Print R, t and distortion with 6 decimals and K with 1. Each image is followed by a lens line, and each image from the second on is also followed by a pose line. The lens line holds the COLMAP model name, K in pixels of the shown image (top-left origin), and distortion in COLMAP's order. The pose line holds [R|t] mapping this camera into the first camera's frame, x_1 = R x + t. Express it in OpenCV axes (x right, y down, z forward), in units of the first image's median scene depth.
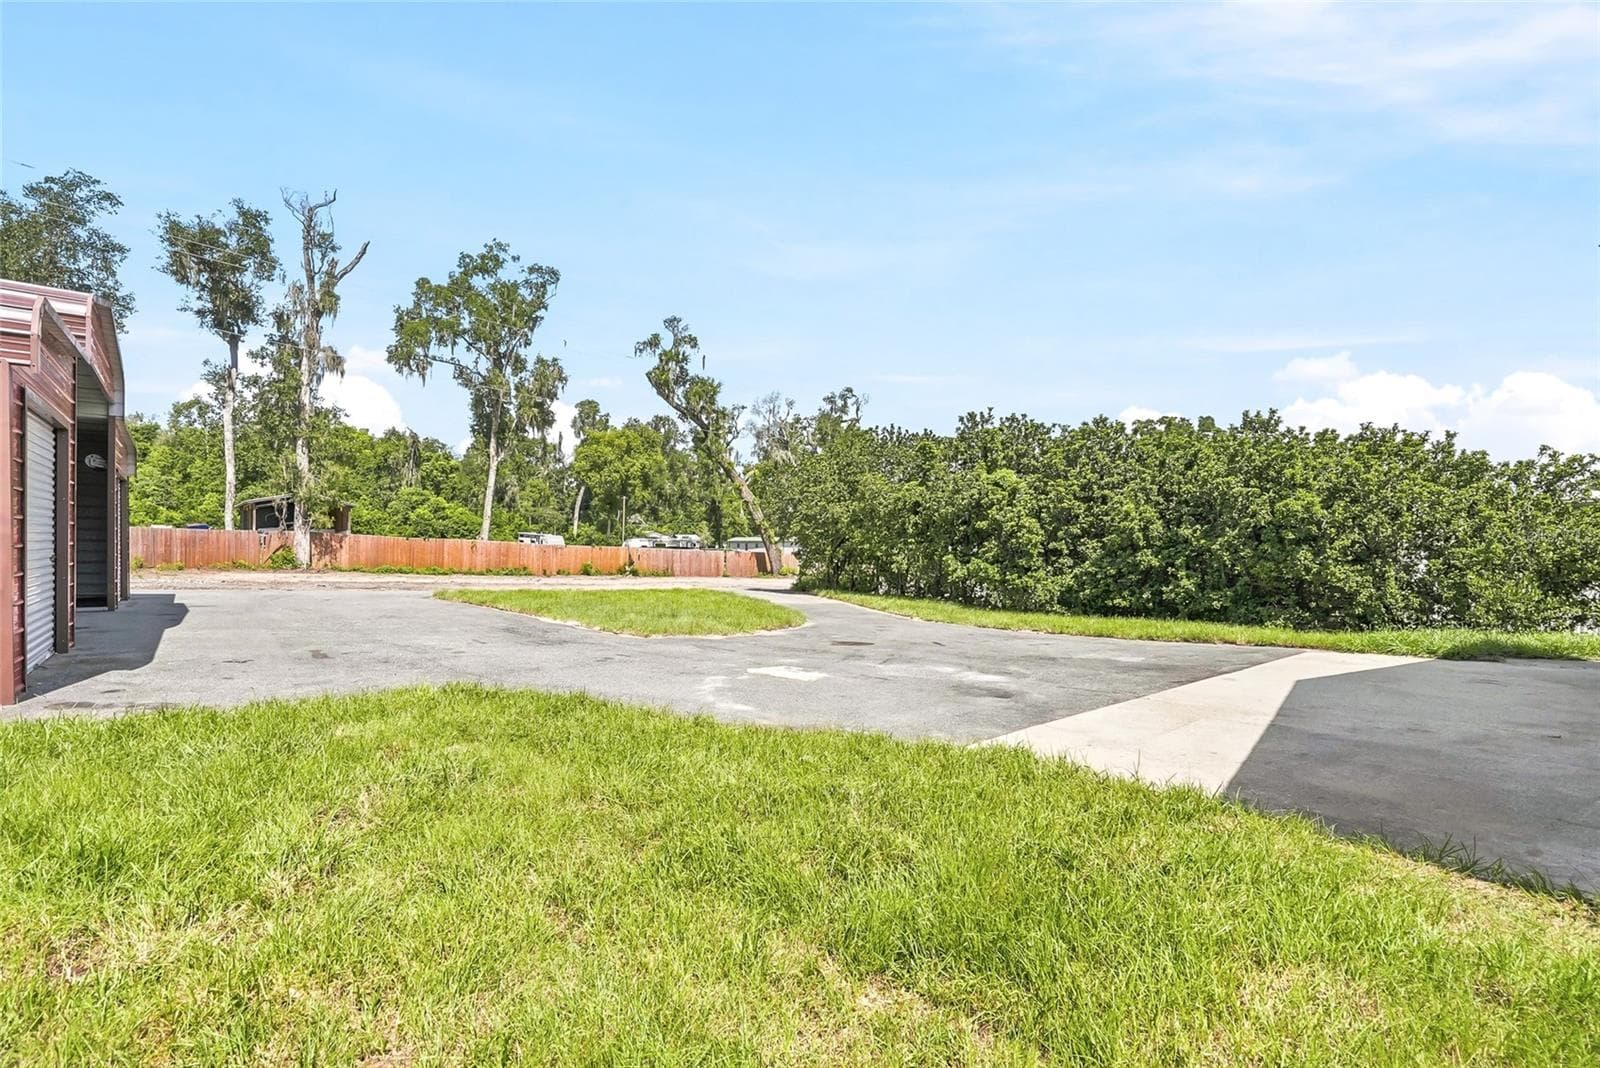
lens RADIAL K [[767.5, 0, 802.0], [0, 767.5, 543.8], [0, 0, 1]] dist [-0.001640, -0.000652]
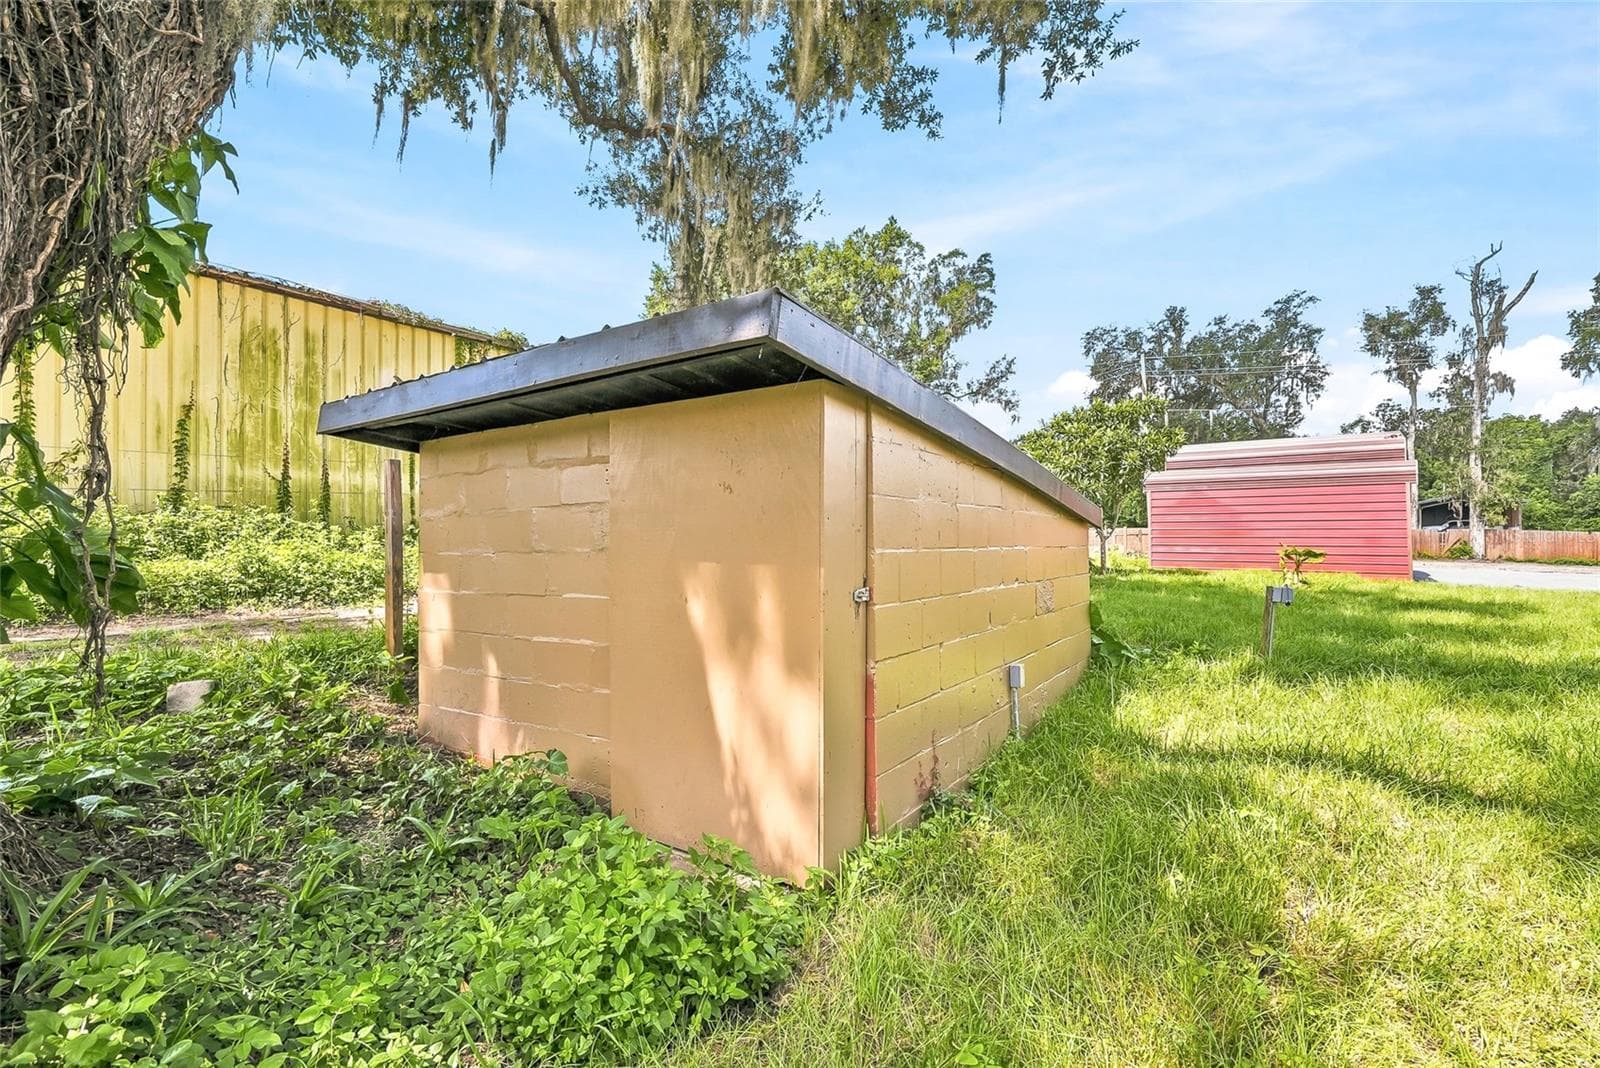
lens RADIAL K [[733.2, 0, 800.0], [0, 733.2, 534.0], [0, 0, 1]] dist [-0.001553, 0.000849]
pose [[0.260145, -0.020312, -0.965356, 0.194073], [0.010049, 0.999782, -0.018328, 0.002575], [0.965517, -0.004933, 0.260292, -0.344466]]
